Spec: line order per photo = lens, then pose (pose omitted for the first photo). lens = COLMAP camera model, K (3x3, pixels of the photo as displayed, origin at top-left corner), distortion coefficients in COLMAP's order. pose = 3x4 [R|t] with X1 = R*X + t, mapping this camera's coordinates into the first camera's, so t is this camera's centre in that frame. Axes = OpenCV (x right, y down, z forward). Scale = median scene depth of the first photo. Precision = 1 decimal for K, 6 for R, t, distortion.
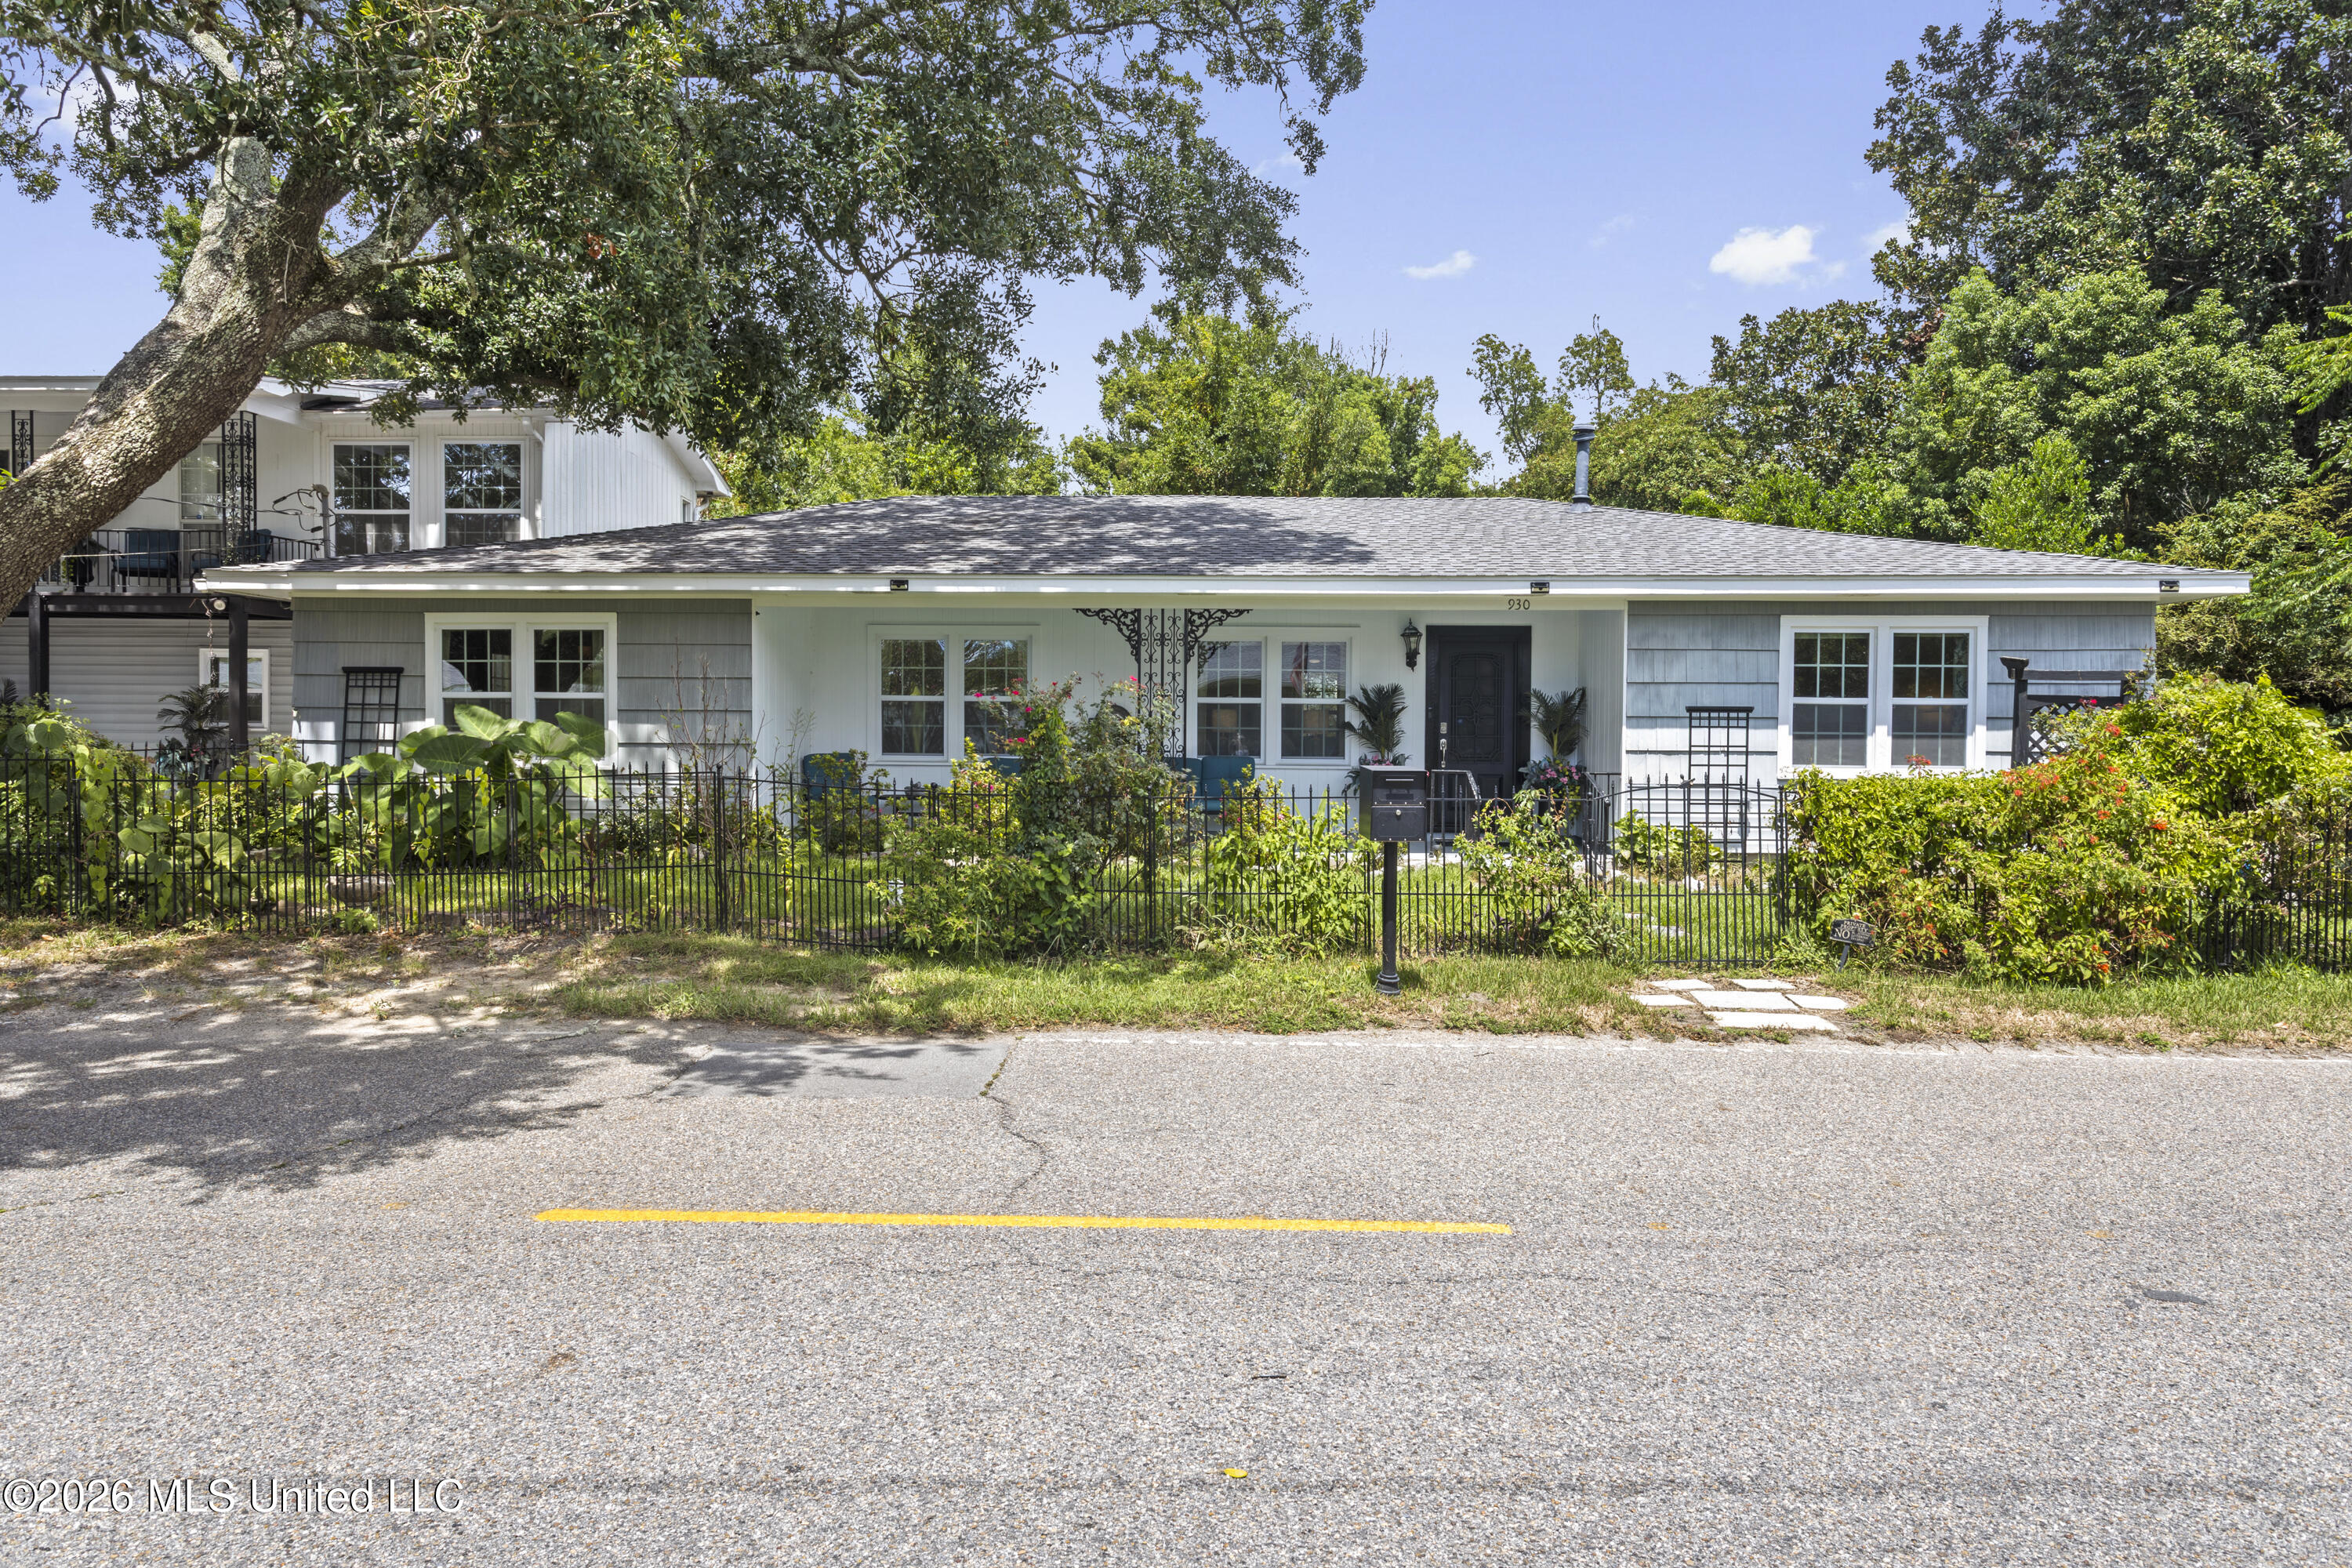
lens RADIAL K [[1513.6, 0, 1163.4], [0, 1513.6, 769.7], [0, 0, 1]] dist [0.001113, -0.000008]
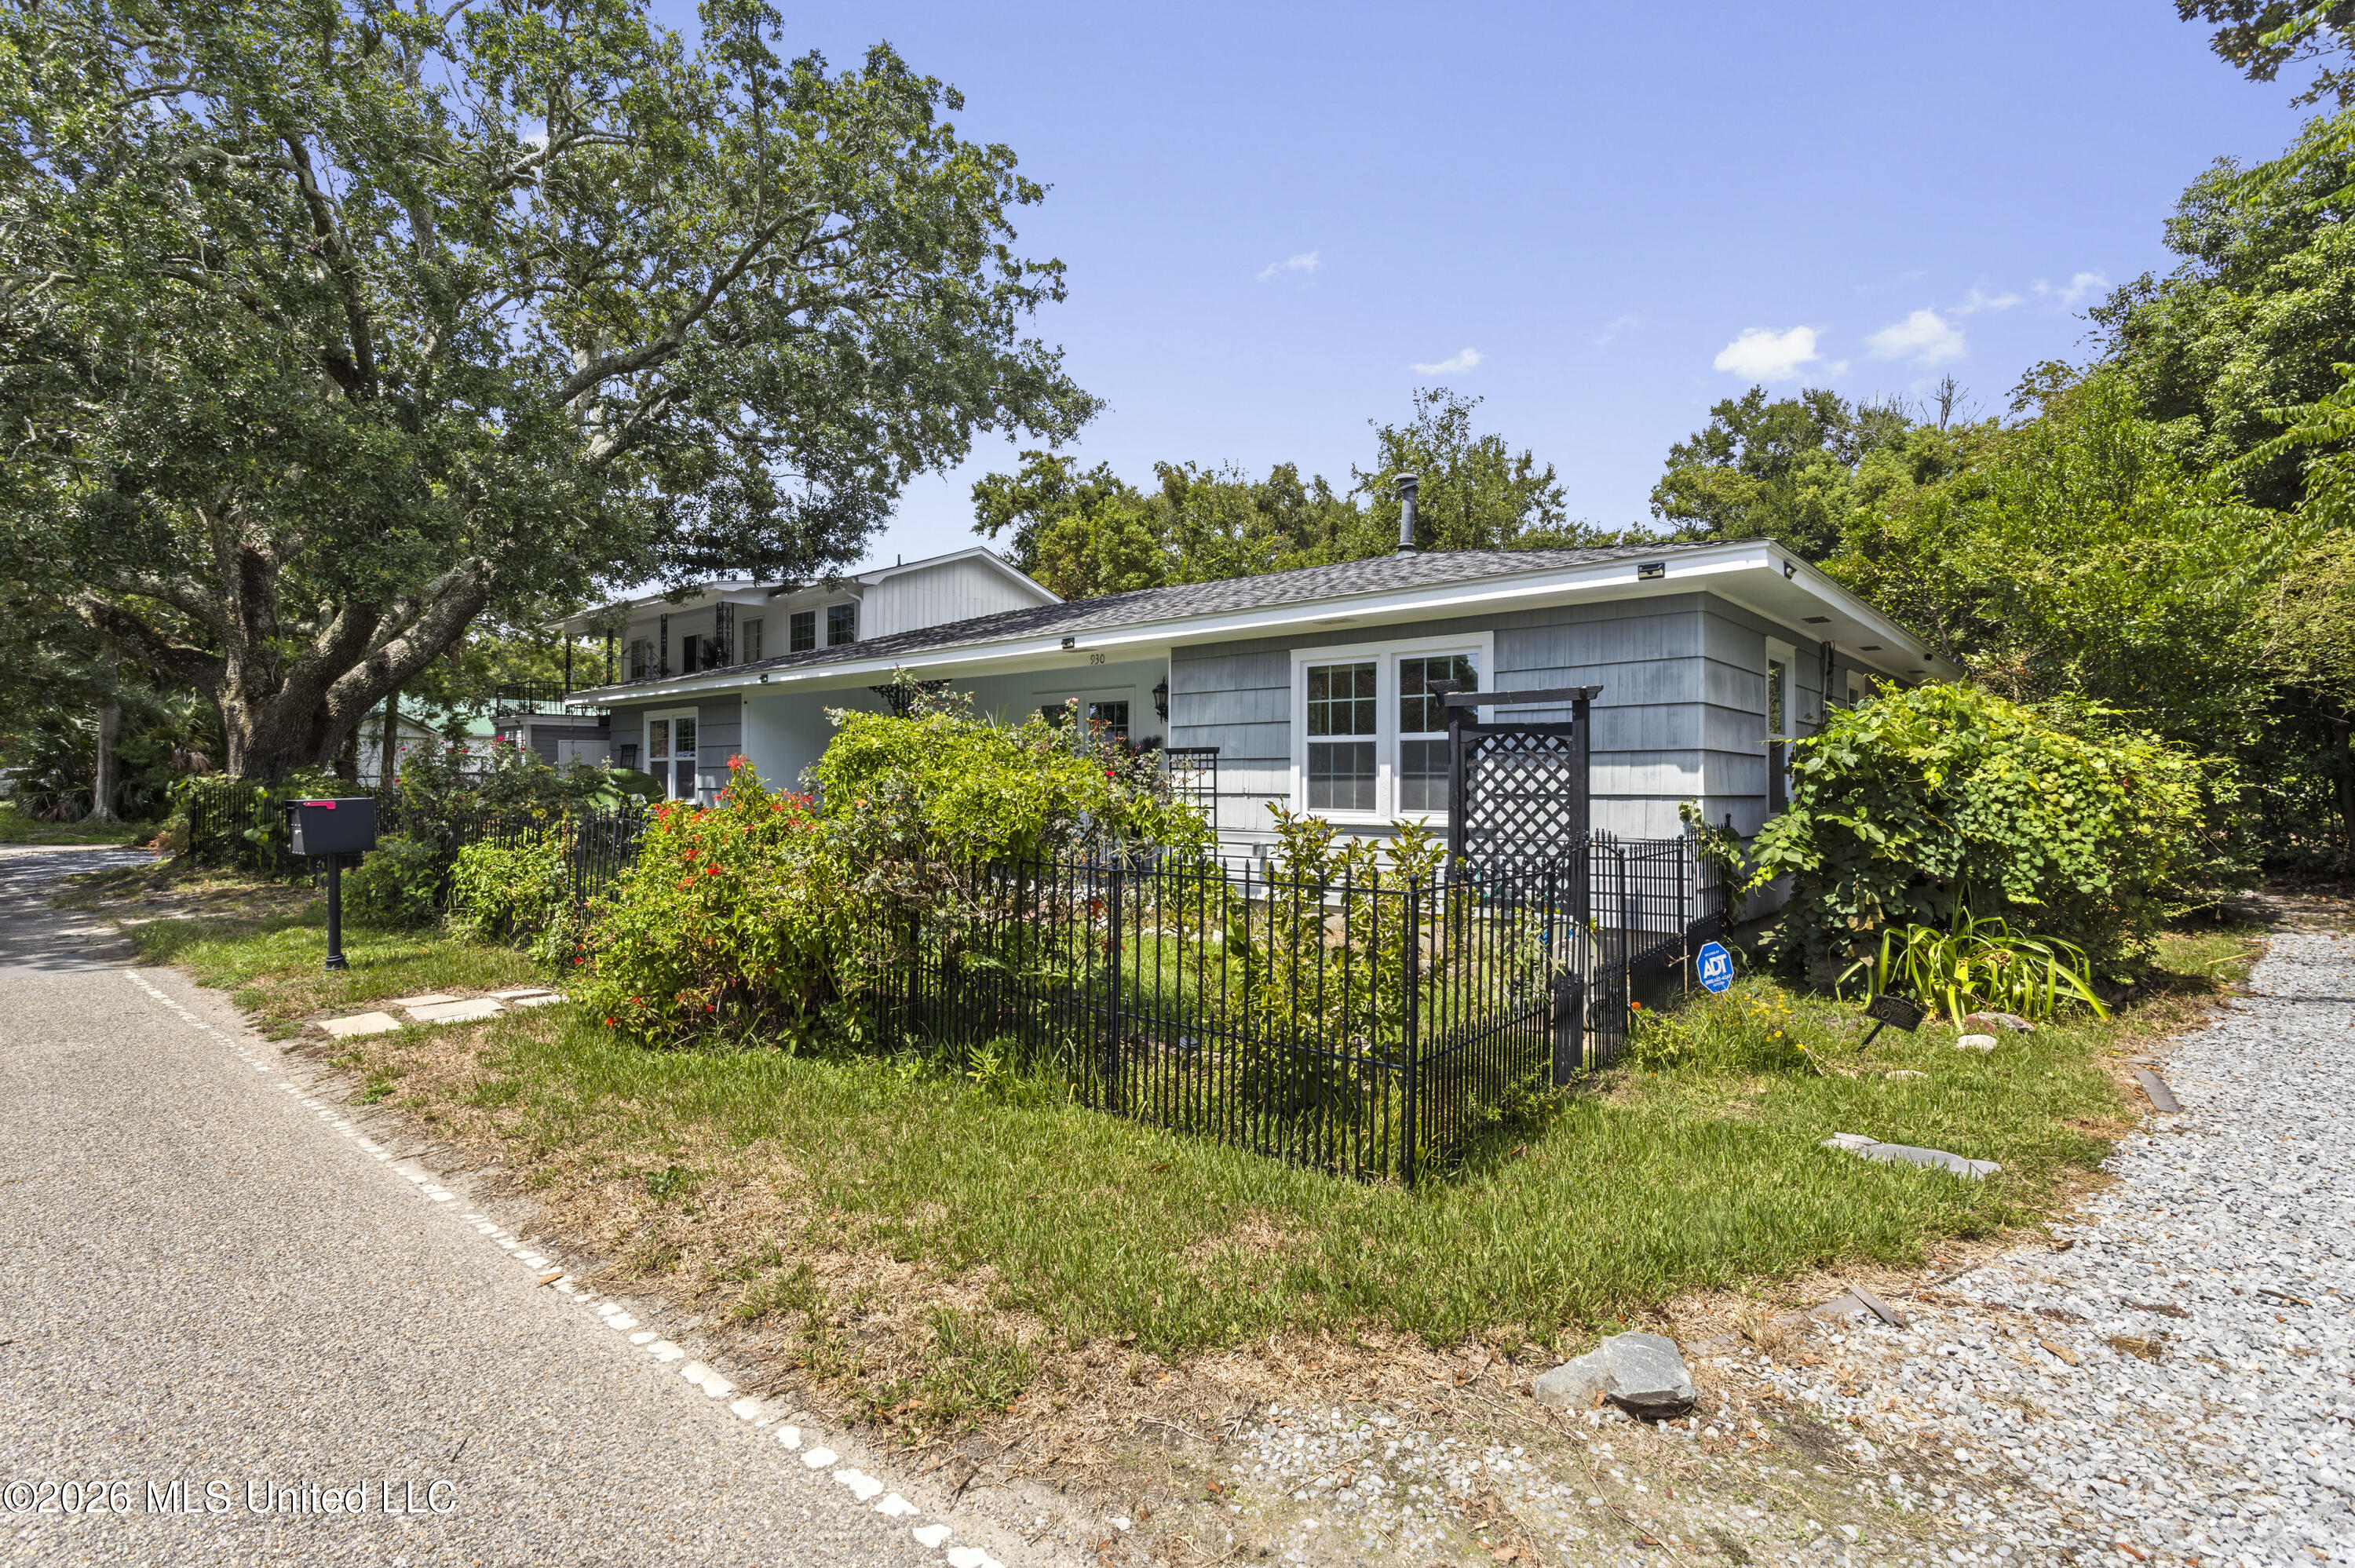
lens RADIAL K [[1111.3, 0, 1172.1], [0, 1111.3, 772.7], [0, 0, 1]] dist [0.000852, 0.000107]
pose [[0.785541, -0.009617, -0.618735, 0.775056], [-0.012668, 0.999420, -0.031617, -0.002357], [0.618681, 0.032674, 0.784963, 0.409653]]
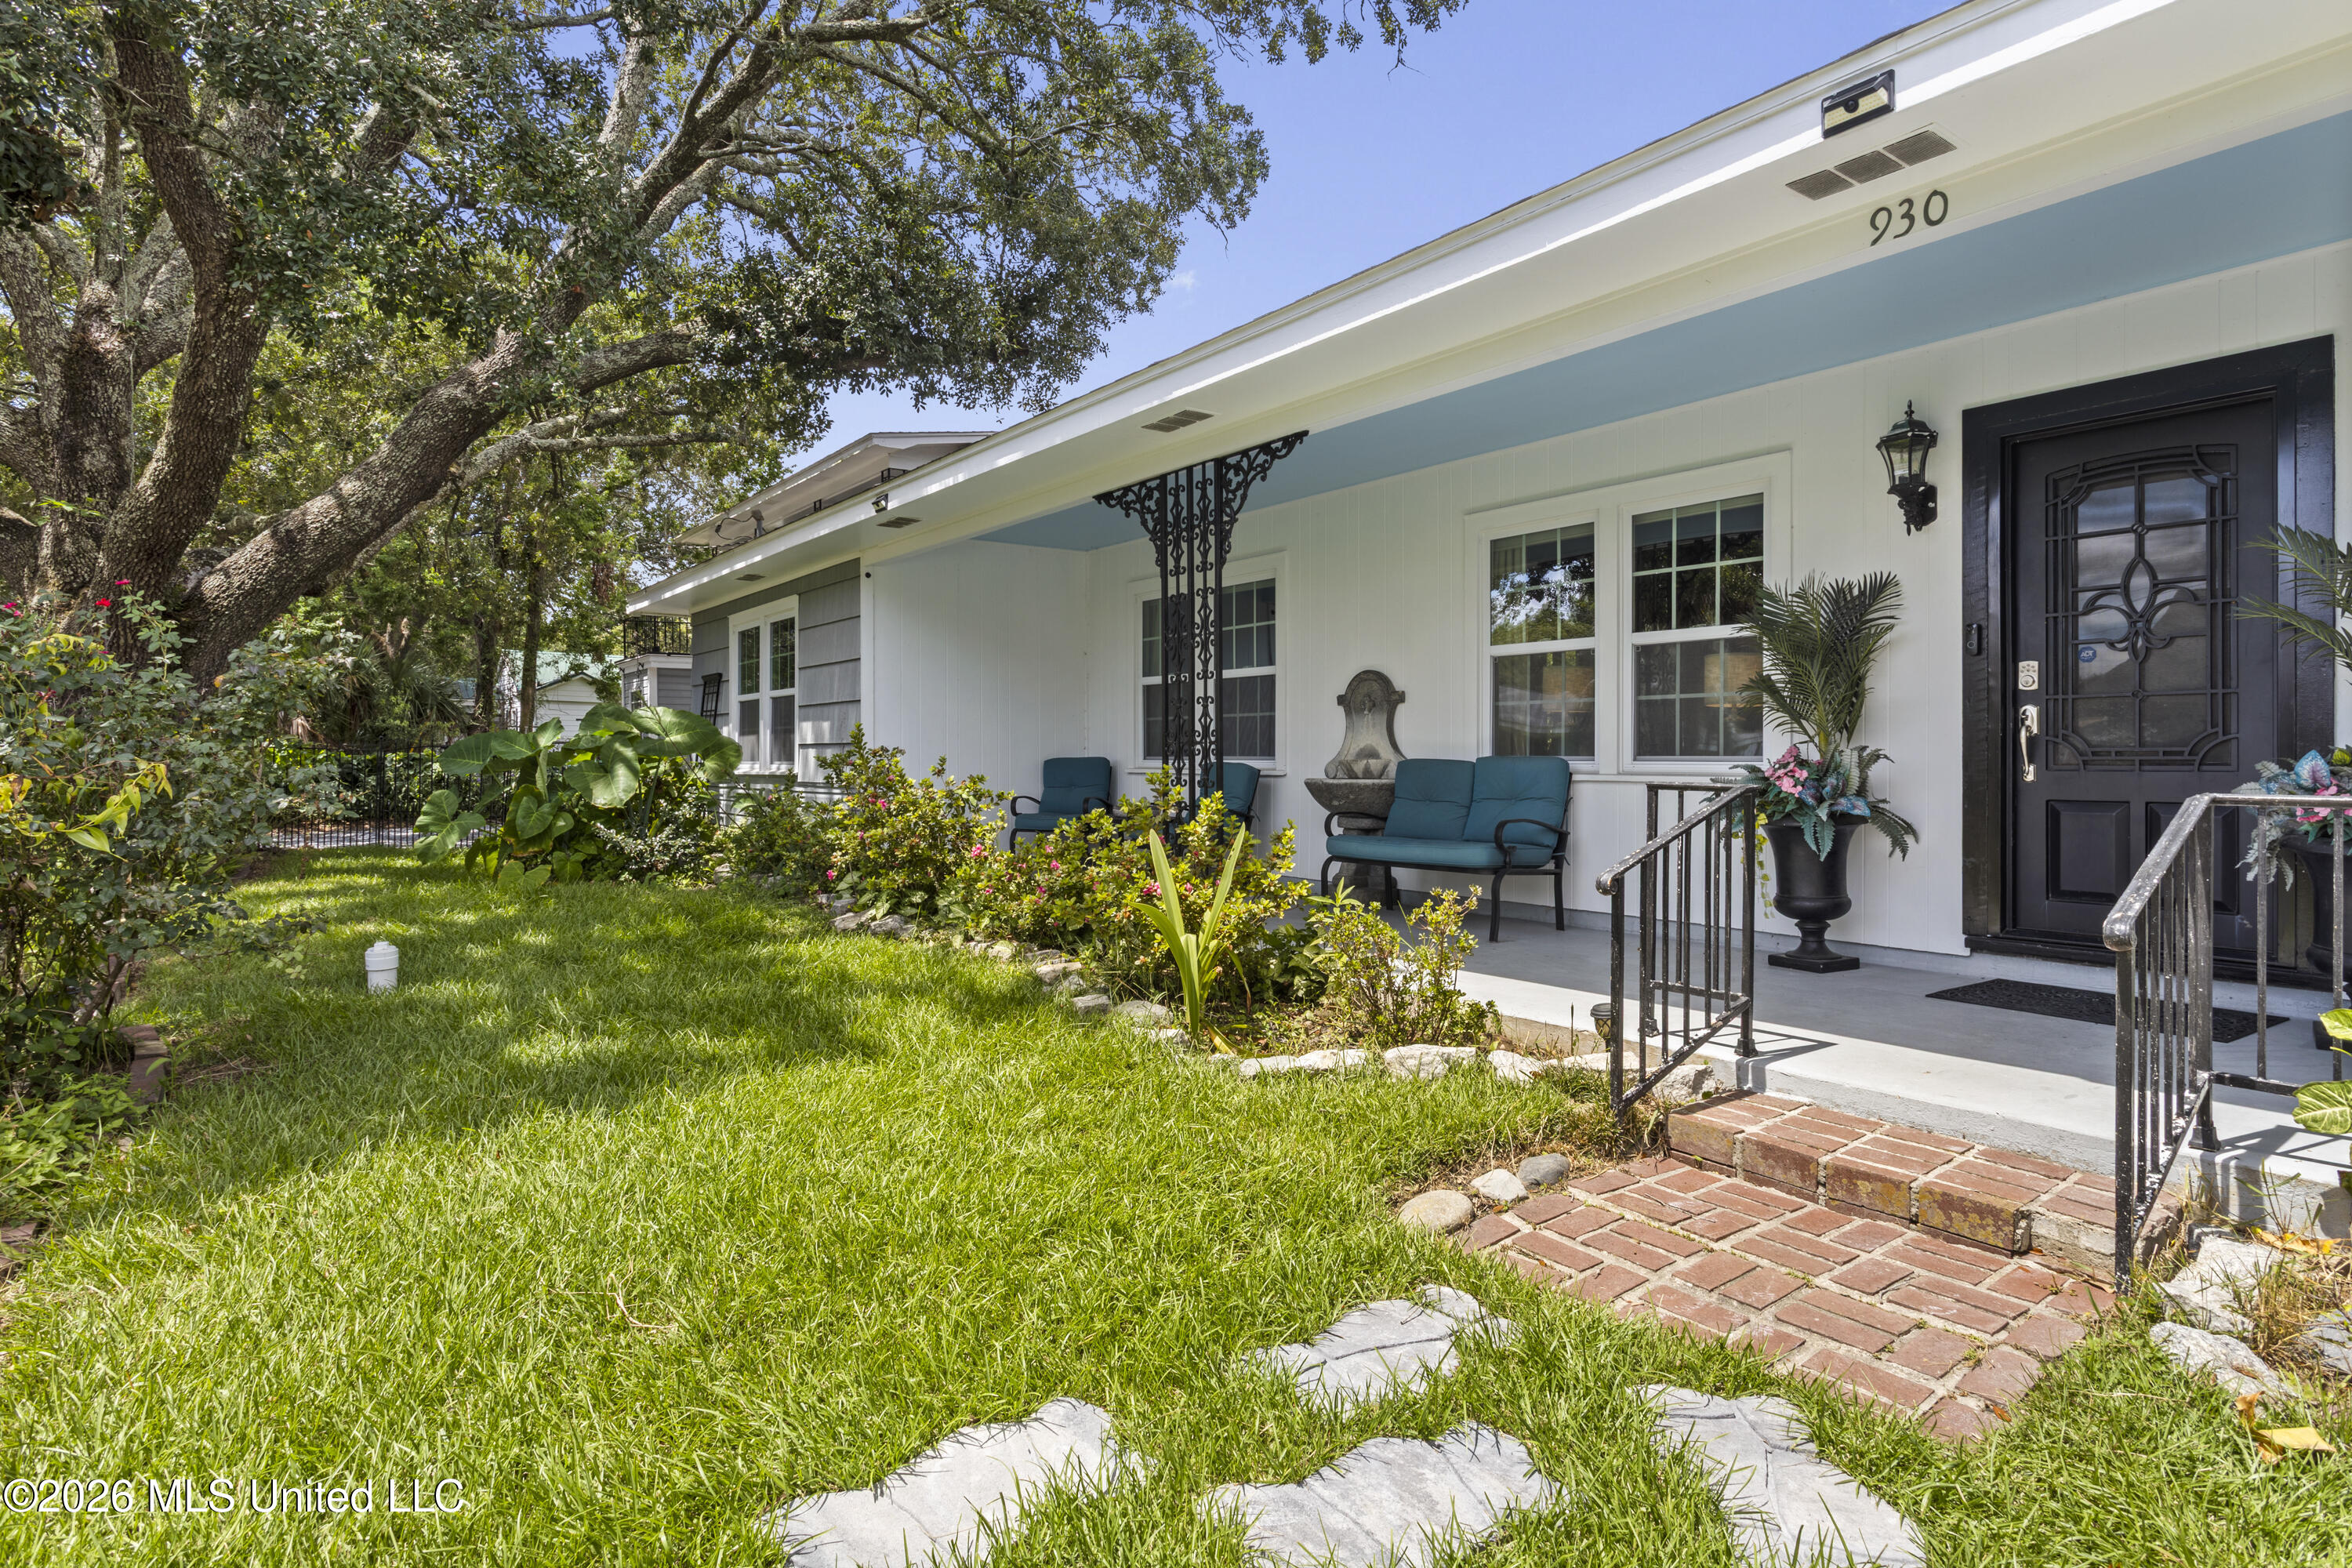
lens RADIAL K [[1225.9, 0, 1185.3], [0, 1225.9, 759.9], [0, 0, 1]] dist [-0.002520, 0.000029]
pose [[0.631309, -0.006553, -0.775504, 0.334621], [-0.013957, 0.999706, -0.019809, 0.002282], [0.775406, 0.023329, 0.631032, 0.757111]]
